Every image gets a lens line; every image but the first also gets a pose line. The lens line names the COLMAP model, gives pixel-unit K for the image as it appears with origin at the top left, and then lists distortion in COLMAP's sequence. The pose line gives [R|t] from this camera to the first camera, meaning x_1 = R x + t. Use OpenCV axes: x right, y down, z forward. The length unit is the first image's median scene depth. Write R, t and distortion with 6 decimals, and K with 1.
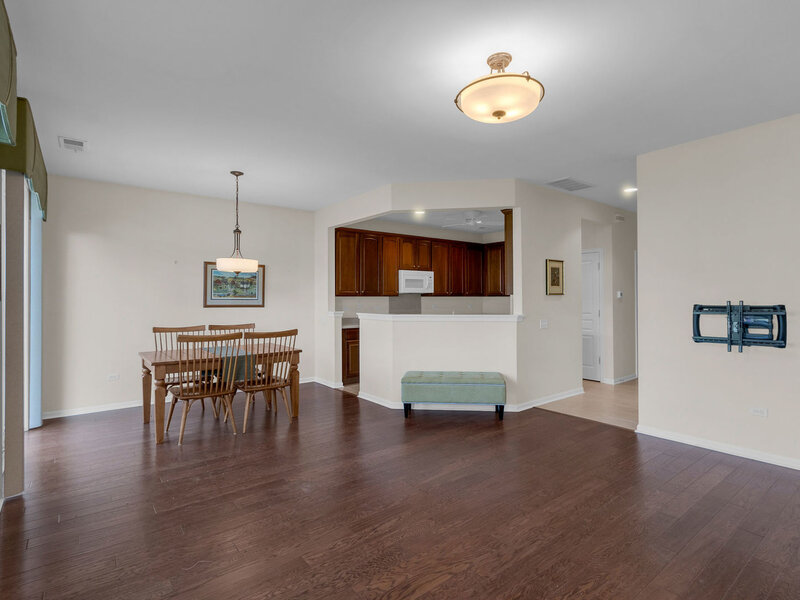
lens RADIAL K [[415.8, 0, 415.3], [0, 415.8, 297.5], [0, 0, 1]] dist [0.004165, 0.001533]
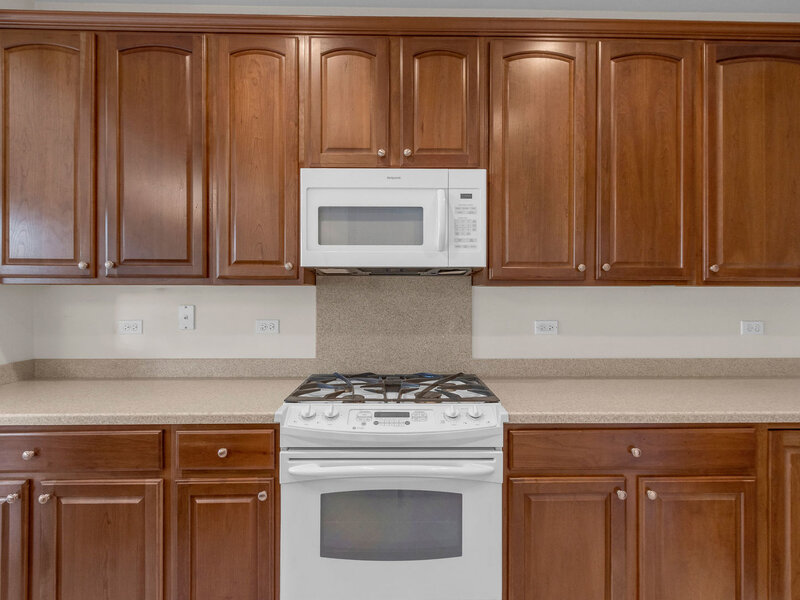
lens RADIAL K [[415.8, 0, 415.3], [0, 415.8, 297.5], [0, 0, 1]] dist [0.004165, 0.001533]
pose [[0.782710, 0.007402, -0.622343, 0.154517], [0.002268, 0.999889, 0.014745, 0.002452], [0.622383, -0.012953, 0.782606, 0.805727]]
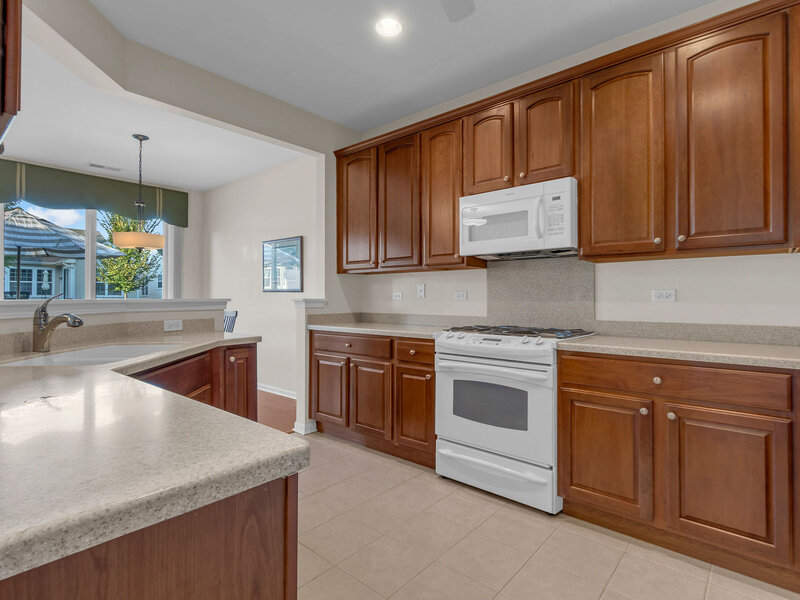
lens RADIAL K [[415.8, 0, 415.3], [0, 415.8, 297.5], [0, 0, 1]] dist [0.004165, 0.001533]
pose [[0.187478, 0.000305, -0.982269, 0.330073], [0.010215, 0.999945, 0.002260, 0.025653], [0.982216, -0.010457, 0.187464, 0.831514]]
